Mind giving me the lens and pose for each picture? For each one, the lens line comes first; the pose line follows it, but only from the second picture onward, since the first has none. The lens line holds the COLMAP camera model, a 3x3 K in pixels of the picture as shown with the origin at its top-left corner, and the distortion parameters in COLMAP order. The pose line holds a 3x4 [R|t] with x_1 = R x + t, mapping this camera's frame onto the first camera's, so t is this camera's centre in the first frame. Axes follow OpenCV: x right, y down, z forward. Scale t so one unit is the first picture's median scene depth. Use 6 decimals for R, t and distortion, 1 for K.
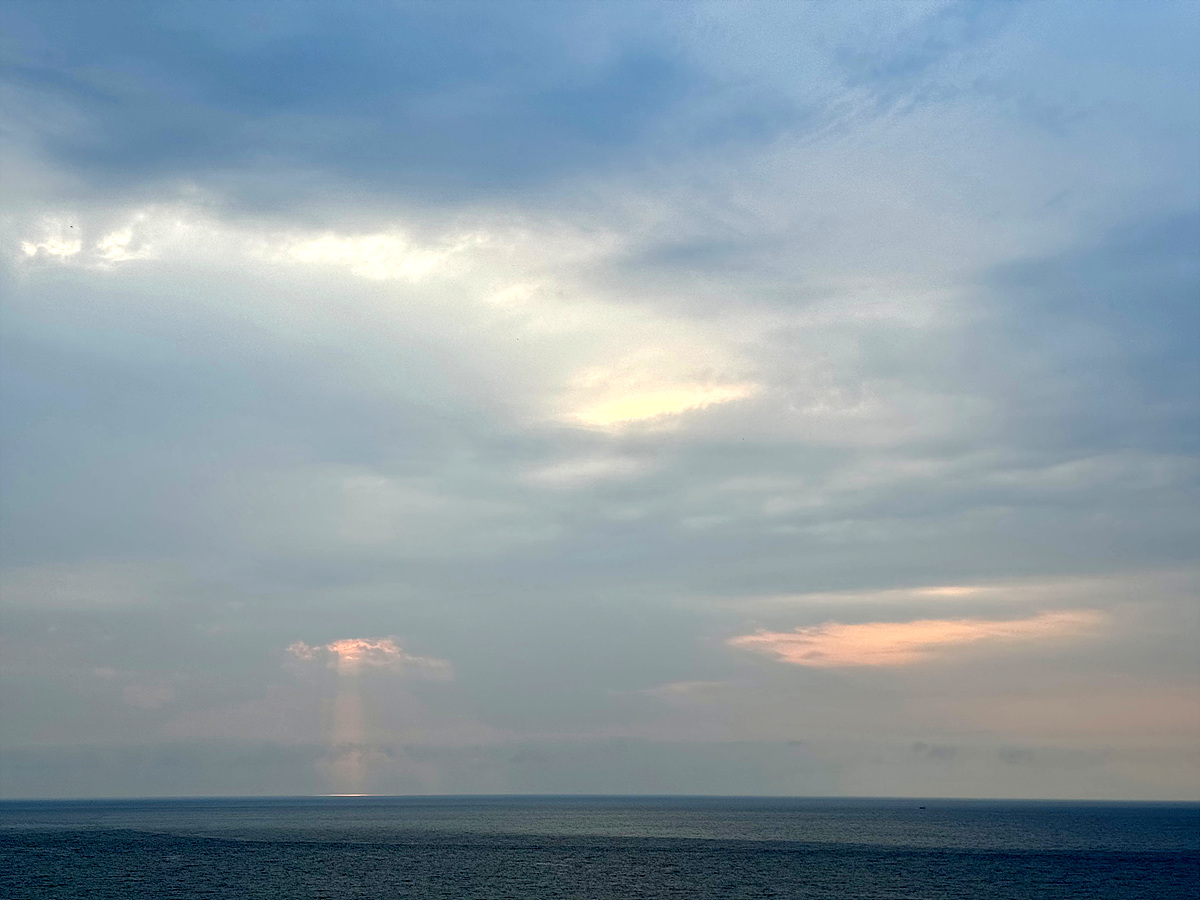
lens RADIAL K [[1709.8, 0, 563.6], [0, 1709.8, 501.2], [0, 0, 1]] dist [0.147171, 0.000000]
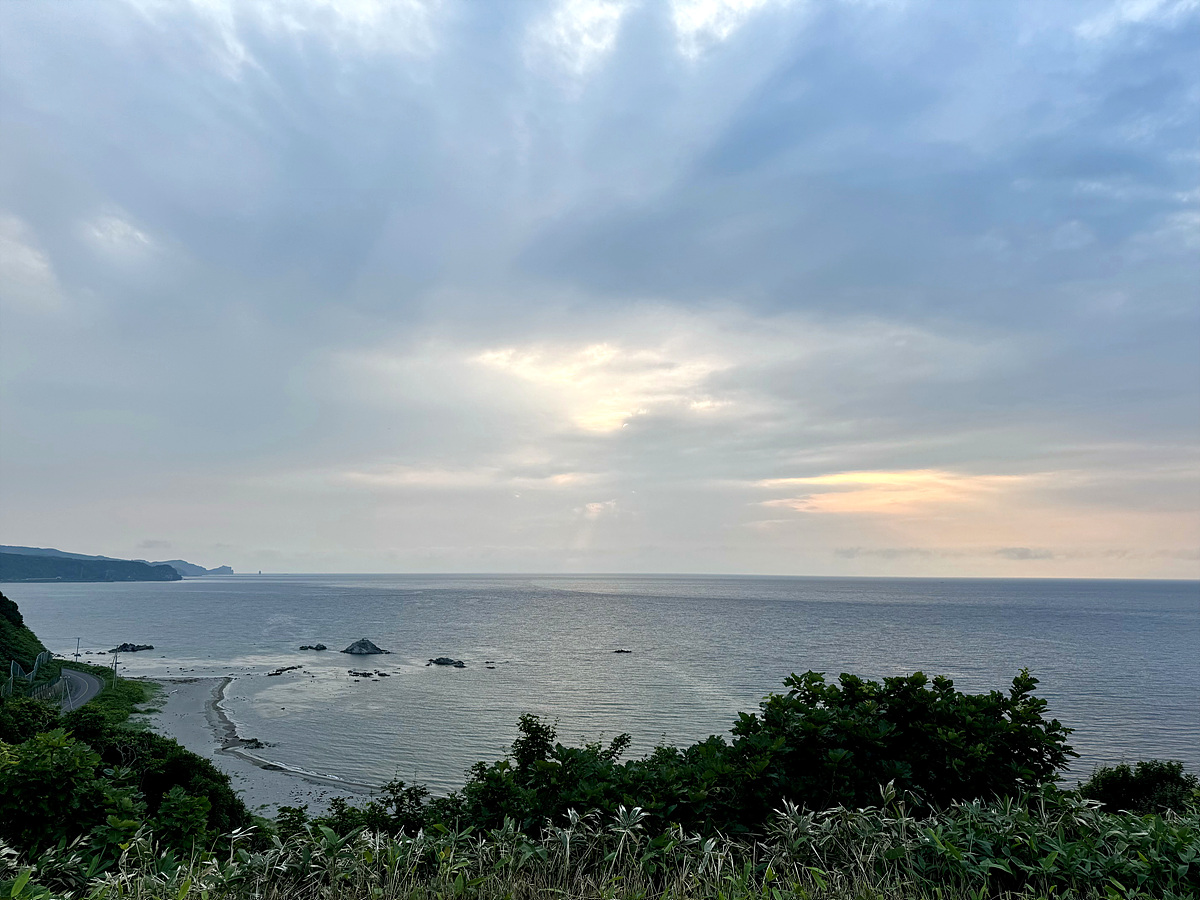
lens RADIAL K [[861.2, 0, 593.8], [0, 861.2, 431.1], [0, 0, 1]] dist [0.068595, -0.055809]
pose [[0.969901, -0.037175, -0.240647, 0.232688], [0.038281, 0.999267, -0.000081, -0.020643], [0.240473, -0.009134, 0.970613, -0.118966]]
